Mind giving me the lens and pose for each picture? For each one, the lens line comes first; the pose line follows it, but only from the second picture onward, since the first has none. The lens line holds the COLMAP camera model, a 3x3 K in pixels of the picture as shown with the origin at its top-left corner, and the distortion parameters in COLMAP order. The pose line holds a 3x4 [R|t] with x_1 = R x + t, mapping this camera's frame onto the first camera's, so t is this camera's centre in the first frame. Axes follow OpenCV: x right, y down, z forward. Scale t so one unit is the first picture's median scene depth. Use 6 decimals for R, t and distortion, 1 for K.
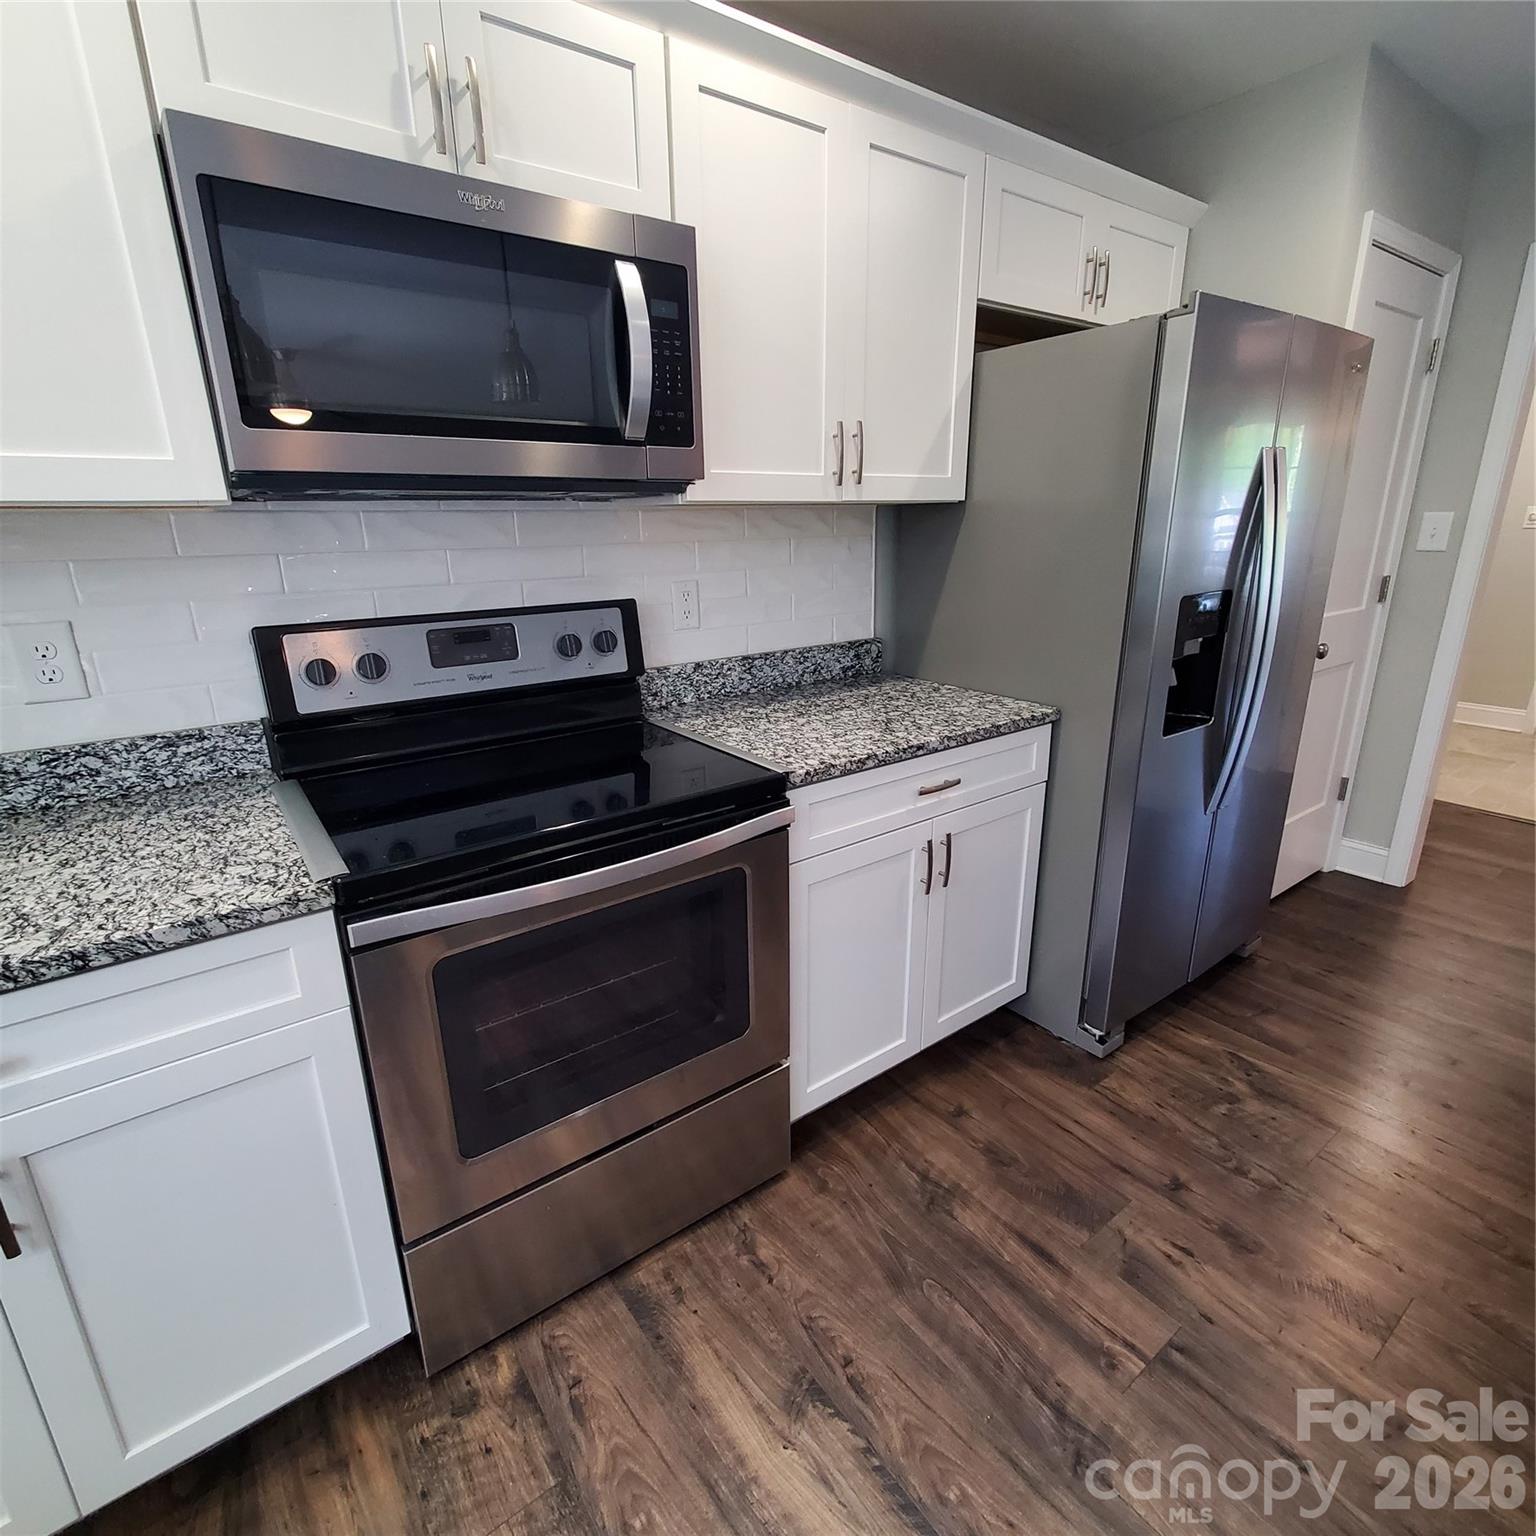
lens RADIAL K [[810.5, 0, 763.1], [0, 810.5, 769.3], [0, 0, 1]] dist [0.009174, -0.003051]
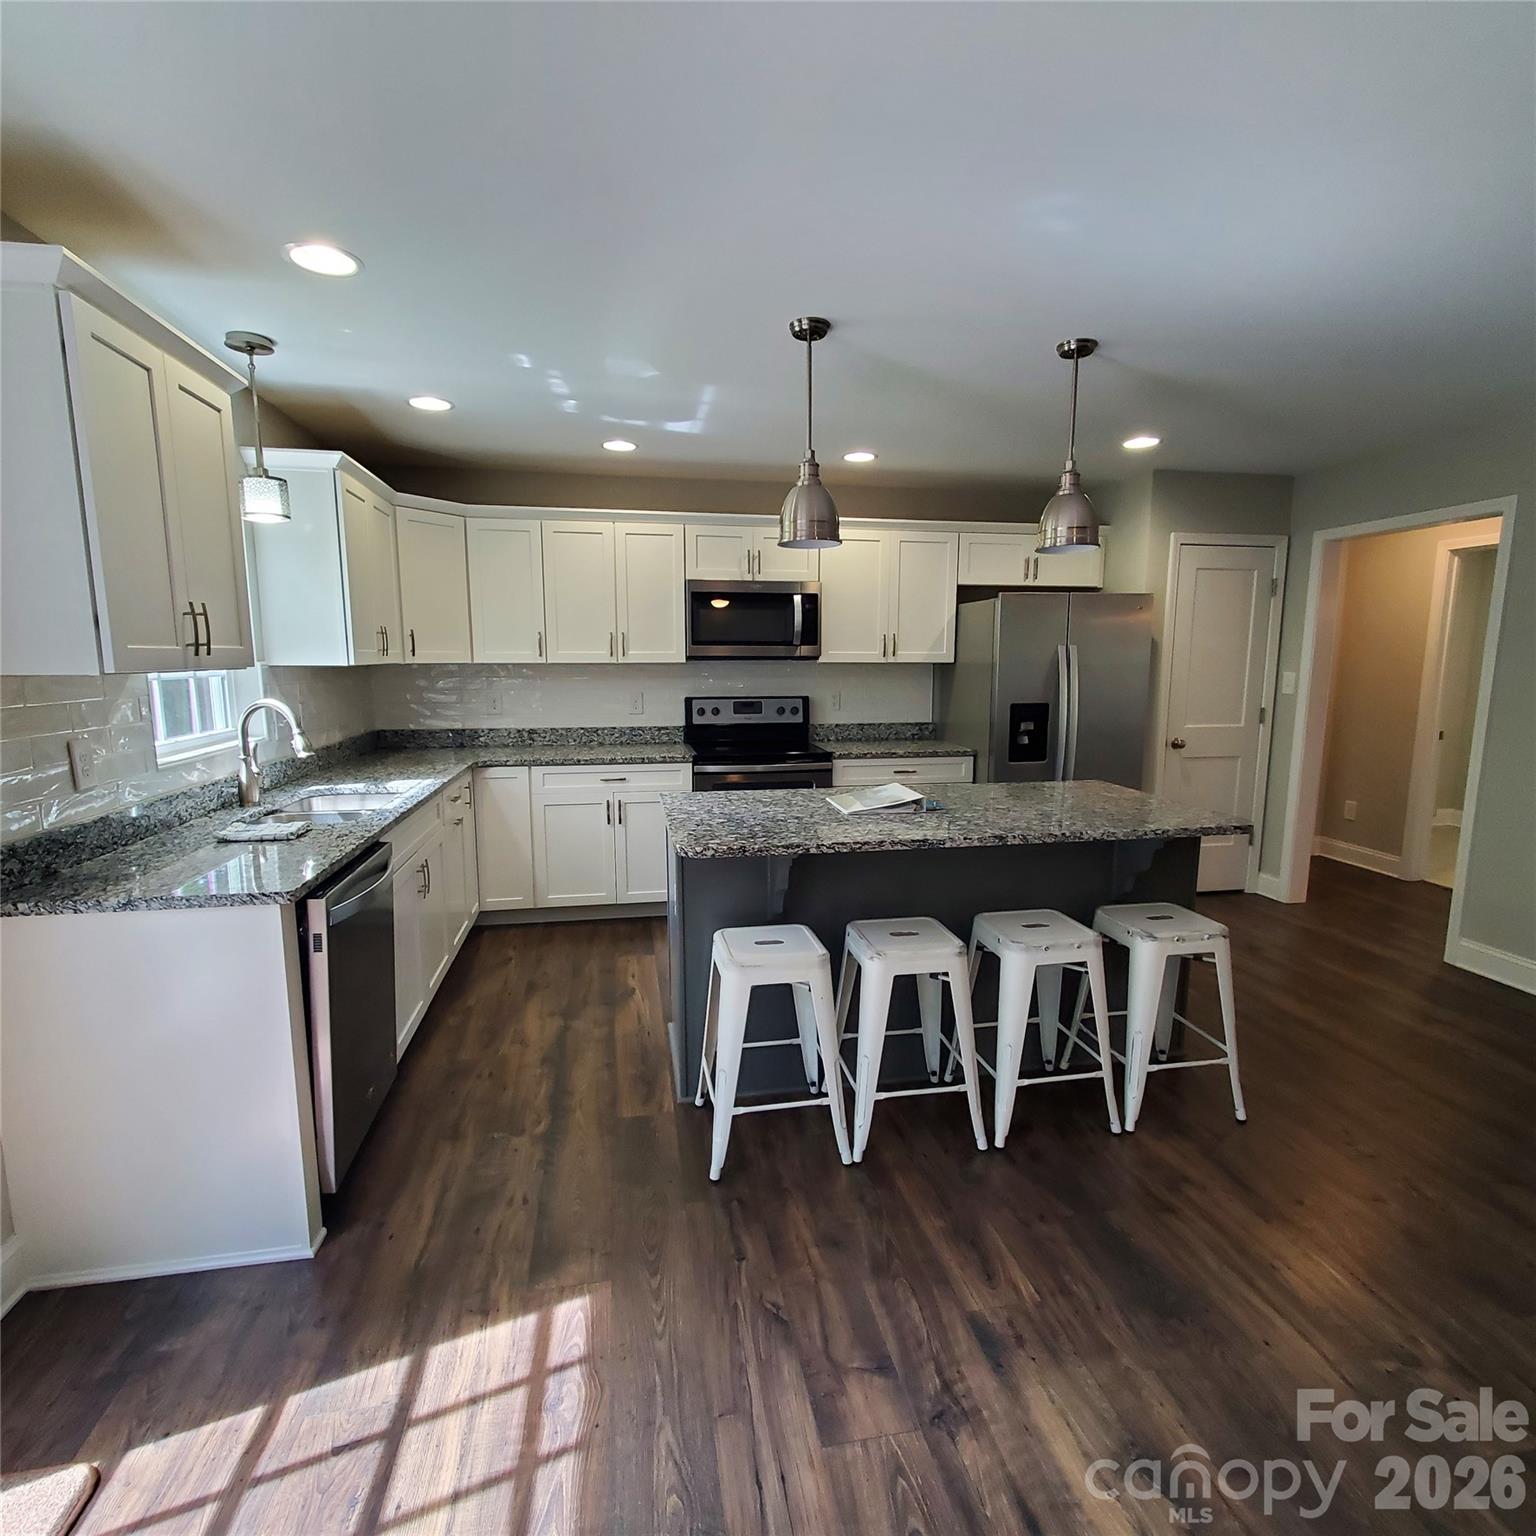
lens RADIAL K [[810.5, 0, 773.1], [0, 810.5, 769.5], [0, 0, 1]] dist [0.009174, -0.003051]
pose [[0.902152, 0.078171, -0.424278, 1.008533], [-0.142901, 0.982075, -0.122912, 0.423186], [0.407065, 0.171515, 0.897152, -1.593424]]
